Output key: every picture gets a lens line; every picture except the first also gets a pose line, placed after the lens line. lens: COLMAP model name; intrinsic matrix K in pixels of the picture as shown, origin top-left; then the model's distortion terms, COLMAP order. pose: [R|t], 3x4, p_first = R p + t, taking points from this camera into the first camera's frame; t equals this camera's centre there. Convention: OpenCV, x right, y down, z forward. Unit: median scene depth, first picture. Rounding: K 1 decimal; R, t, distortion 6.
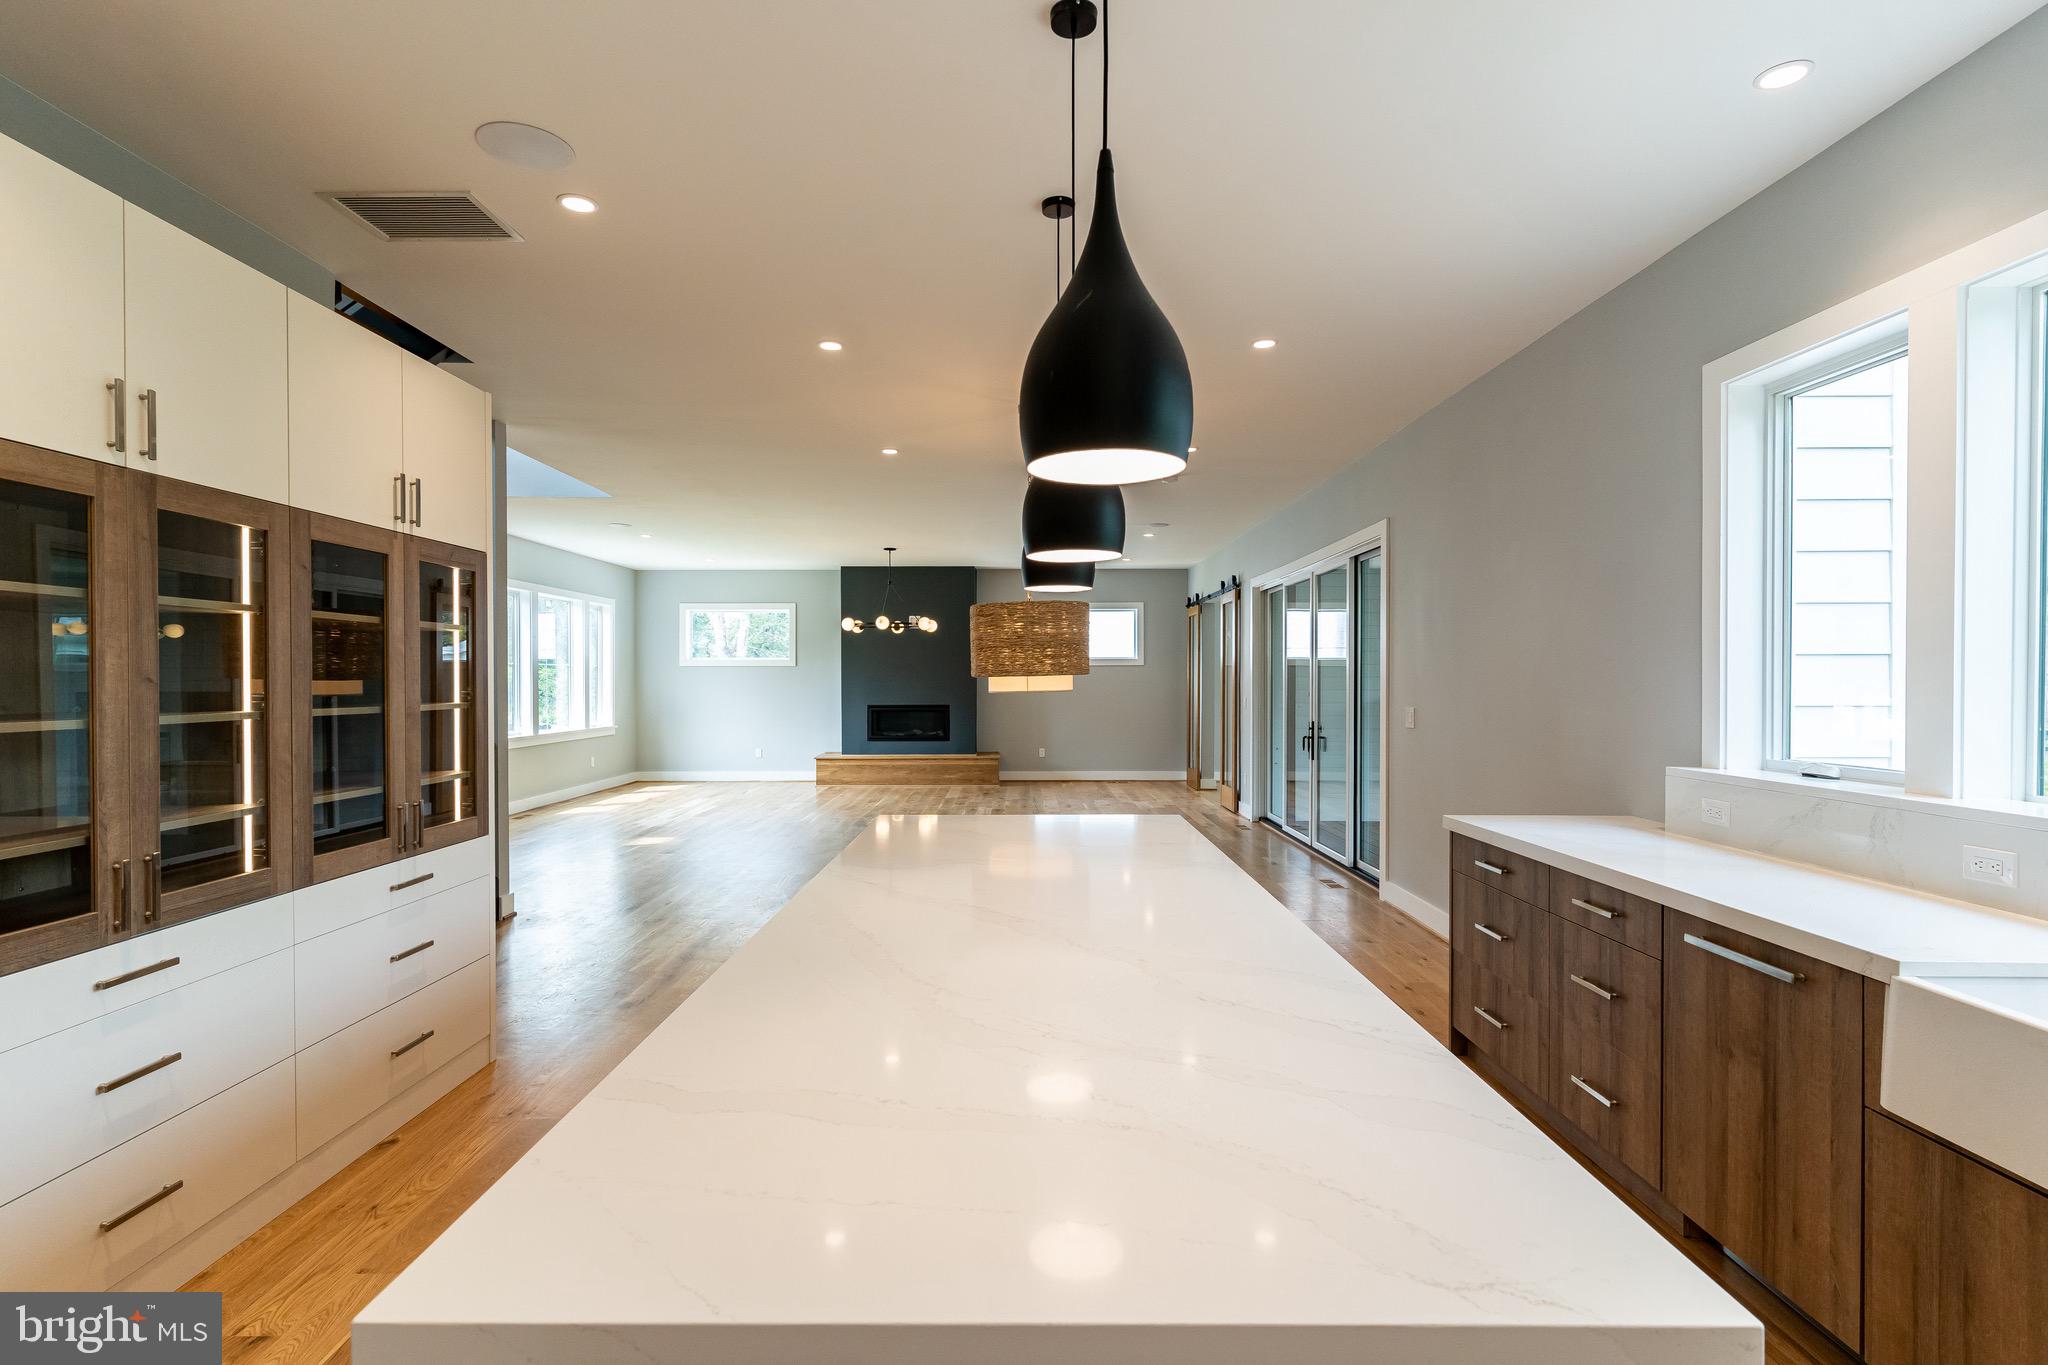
lens RADIAL K [[977.5, 0, 1015.6], [0, 977.5, 687.0], [0, 0, 1]] dist [0.001609, 0.000486]
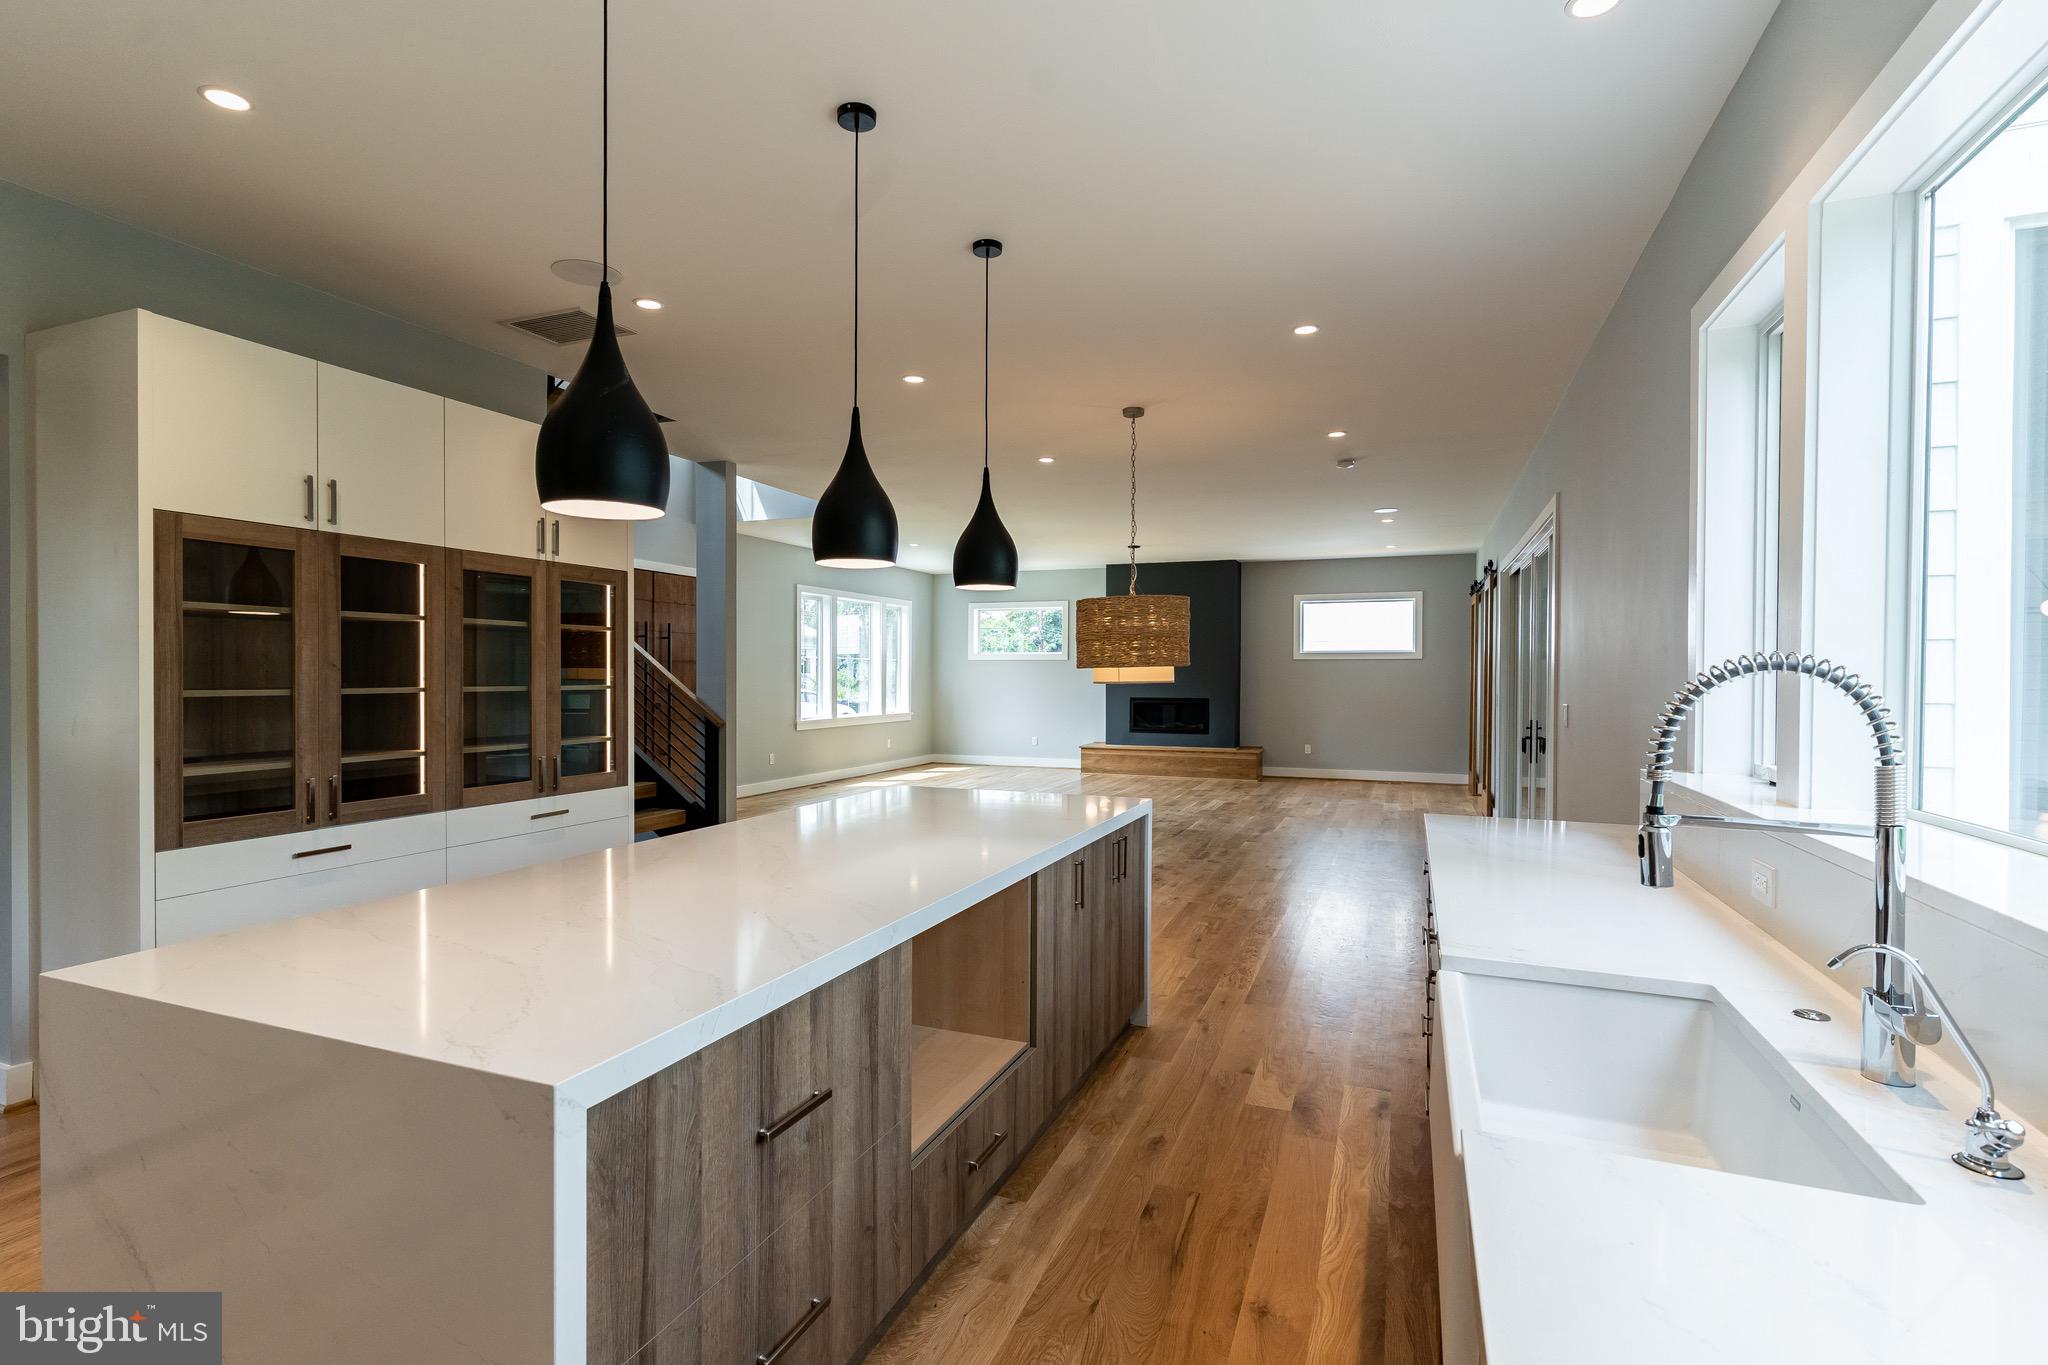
lens RADIAL K [[977.5, 0, 1015.6], [0, 977.5, 687.0], [0, 0, 1]] dist [0.001609, 0.000486]
pose [[0.928445, 0.009489, -0.371349, 0.303954], [-0.007590, 0.999950, 0.006575, 0.003809], [0.371393, -0.003286, 0.928470, -0.019967]]
